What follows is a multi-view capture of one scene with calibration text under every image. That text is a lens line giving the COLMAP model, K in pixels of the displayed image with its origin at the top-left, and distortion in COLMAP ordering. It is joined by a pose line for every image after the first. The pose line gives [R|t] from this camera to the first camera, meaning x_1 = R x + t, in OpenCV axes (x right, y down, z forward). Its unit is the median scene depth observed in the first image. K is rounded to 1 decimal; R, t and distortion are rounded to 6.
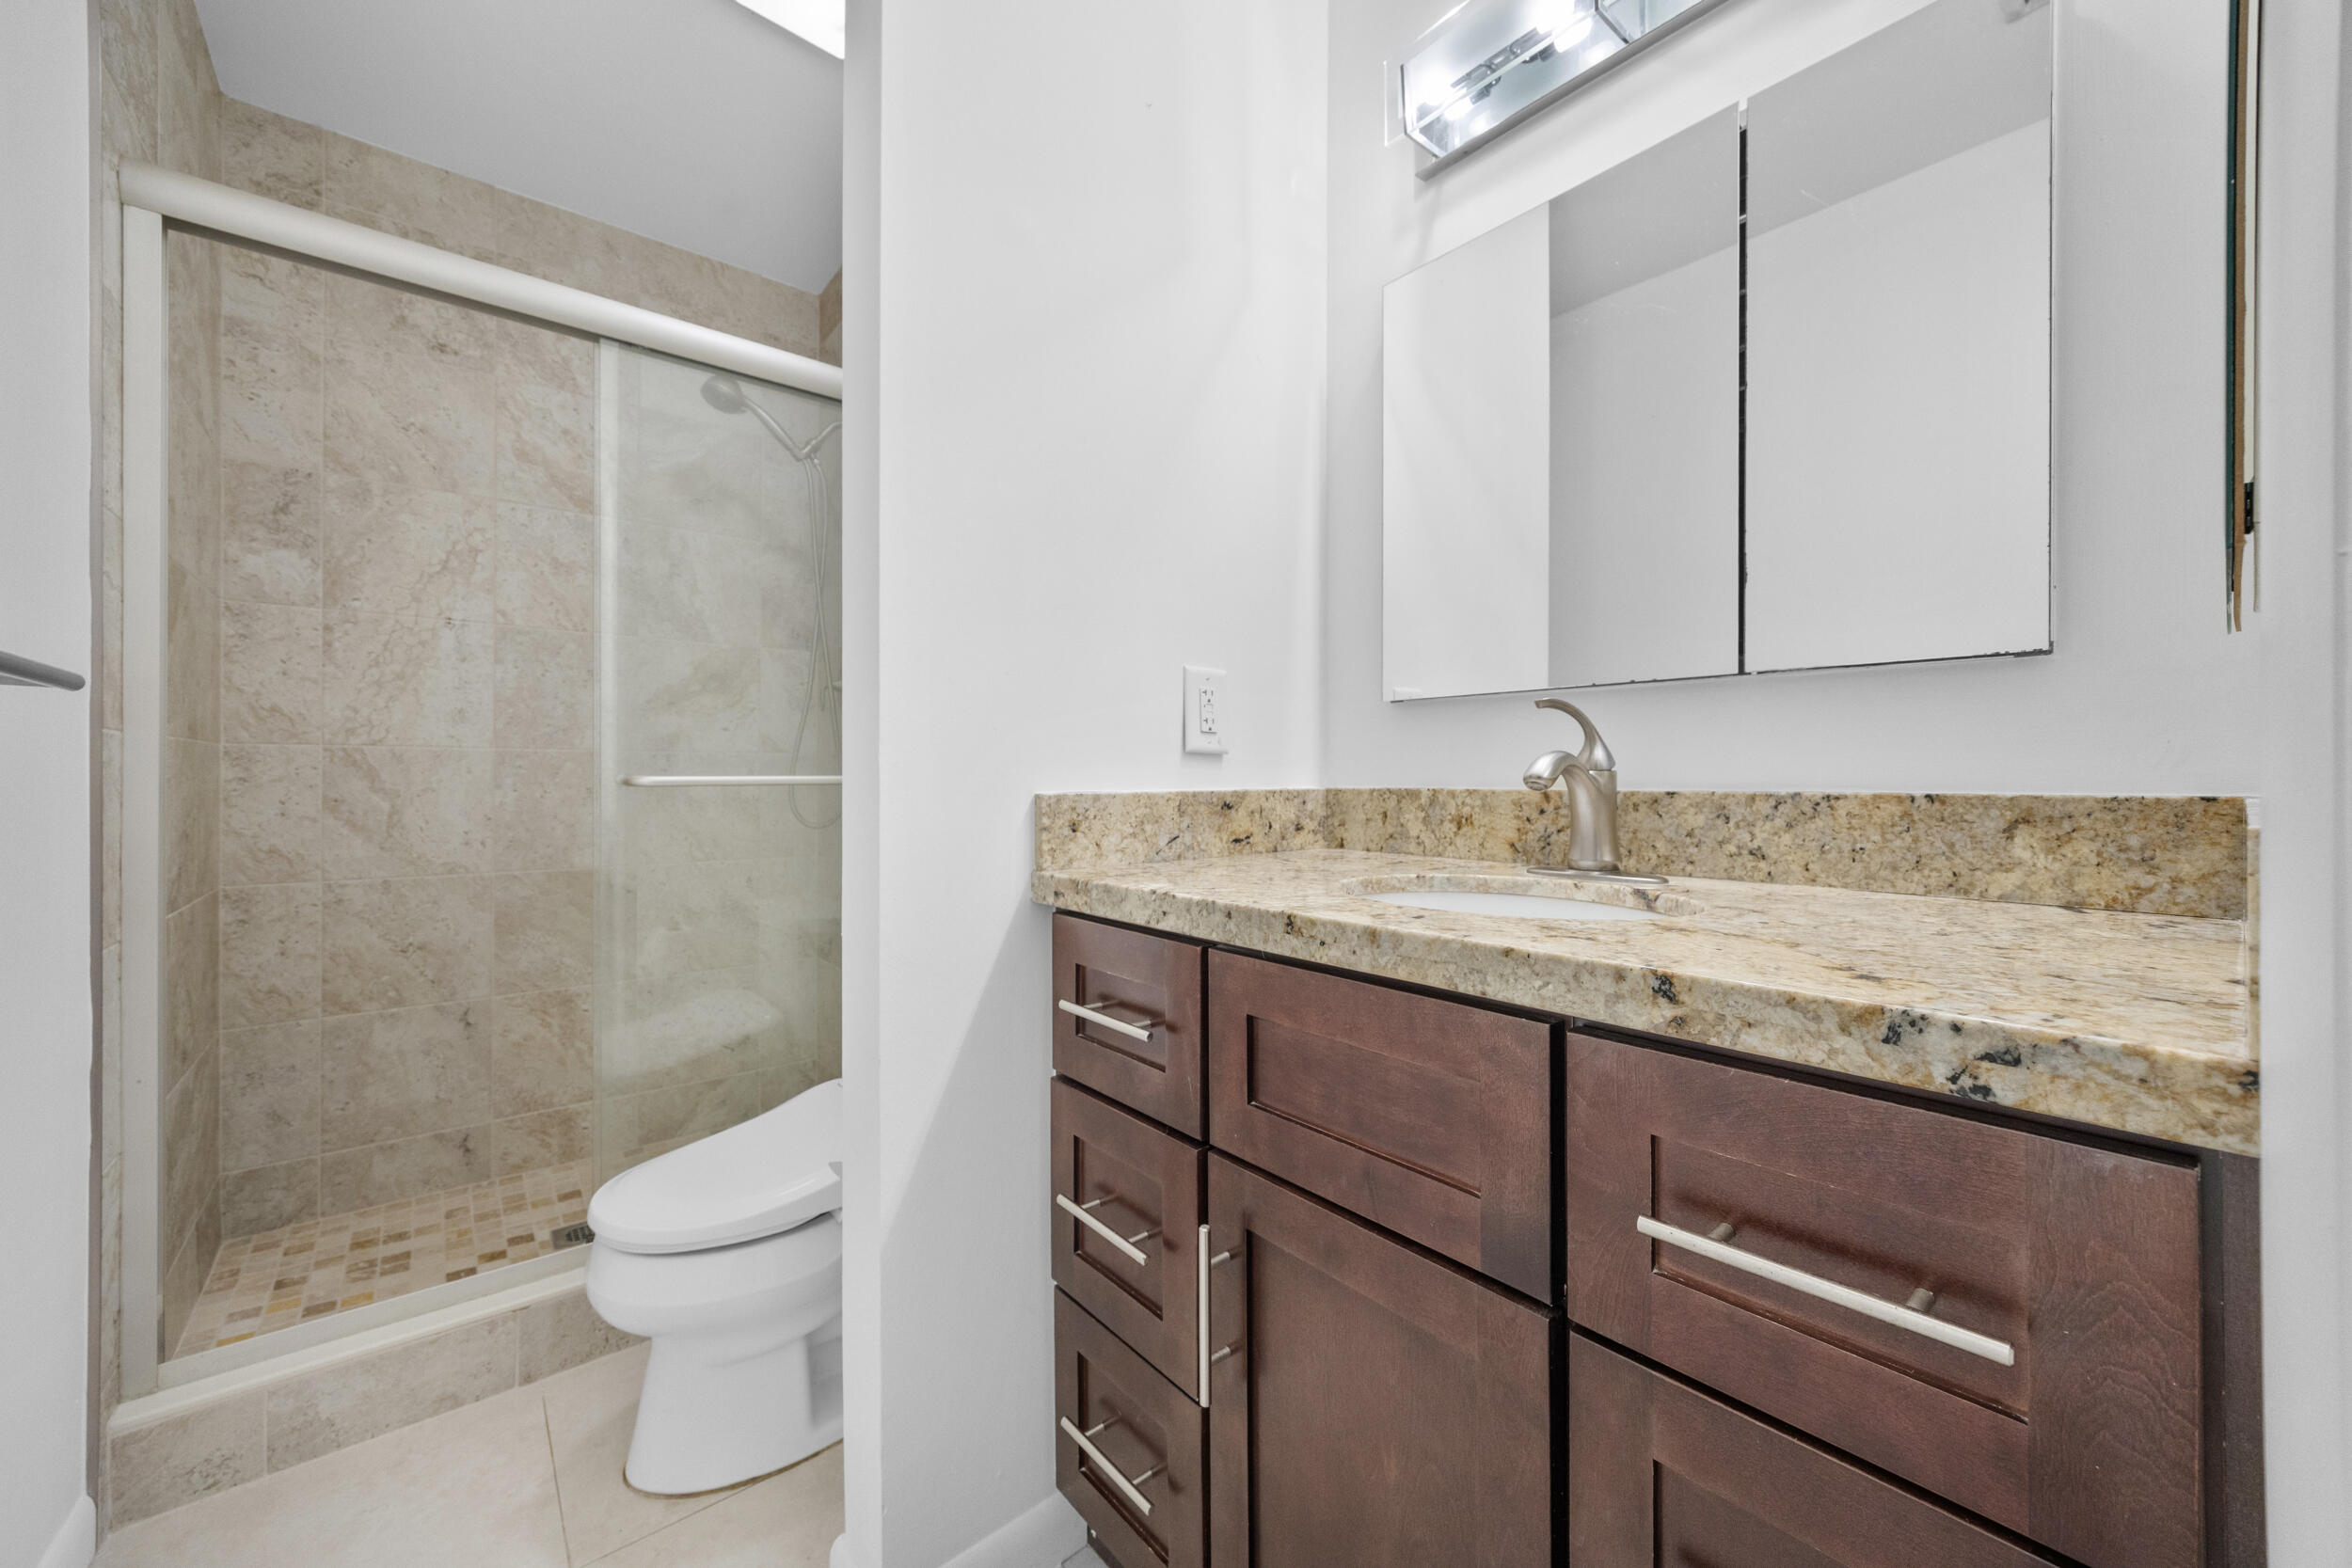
lens RADIAL K [[888.3, 0, 1178.9], [0, 888.3, 782.3], [0, 0, 1]] dist [0.000100, -0.000385]
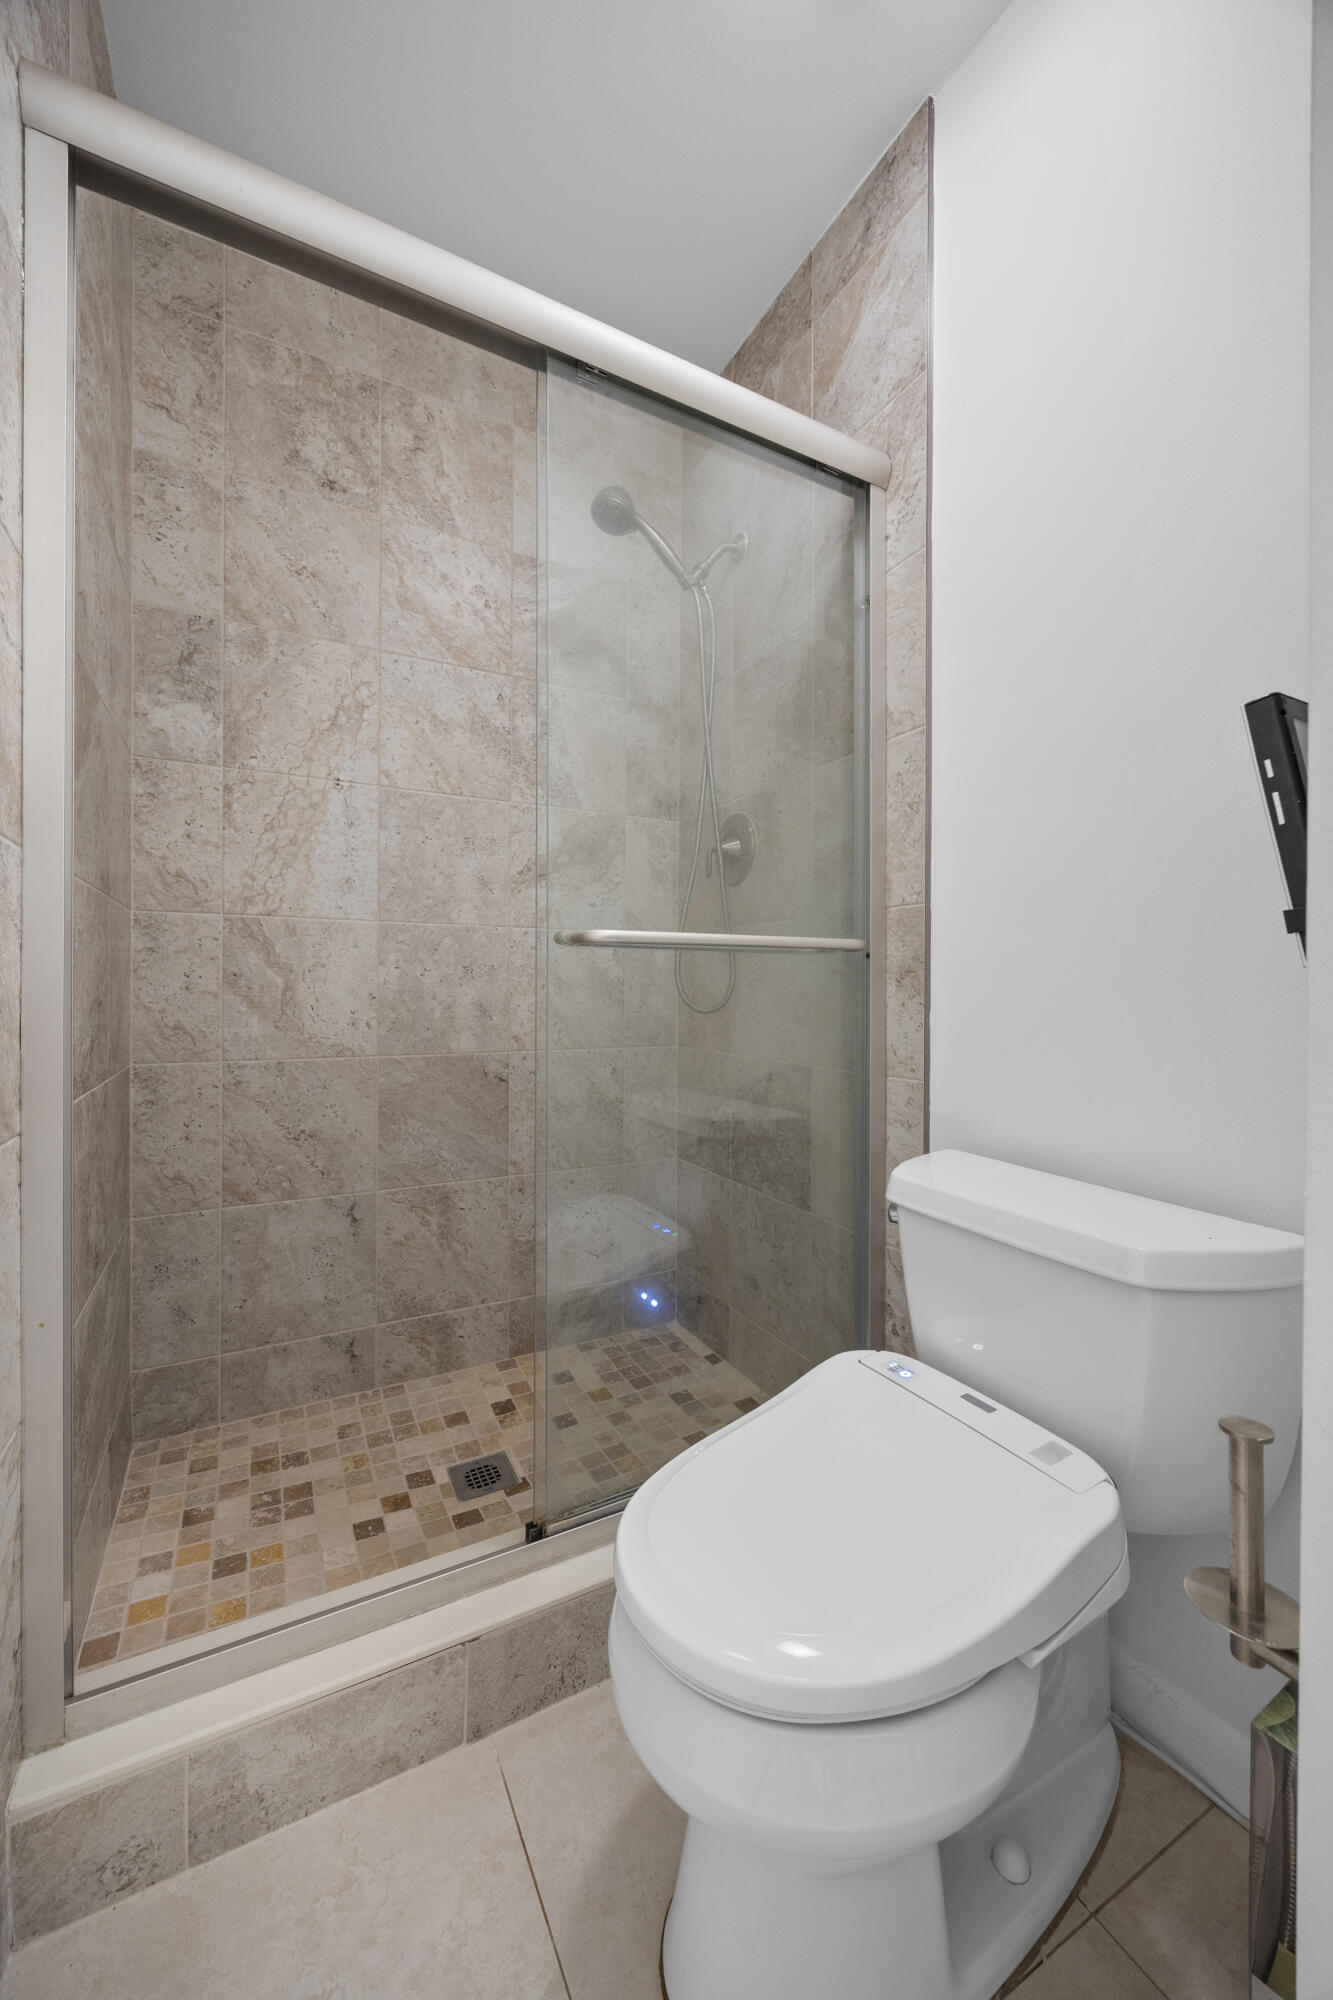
lens RADIAL K [[758.7, 0, 664.7], [0, 758.7, 998.1], [0, 0, 1]] dist [0.001721, -0.001942]
pose [[0.978568, 0.005128, -0.205862, -0.345791], [-0.003991, 0.999974, 0.005940, 0.038529], [0.205887, -0.004991, 0.978563, 0.316157]]
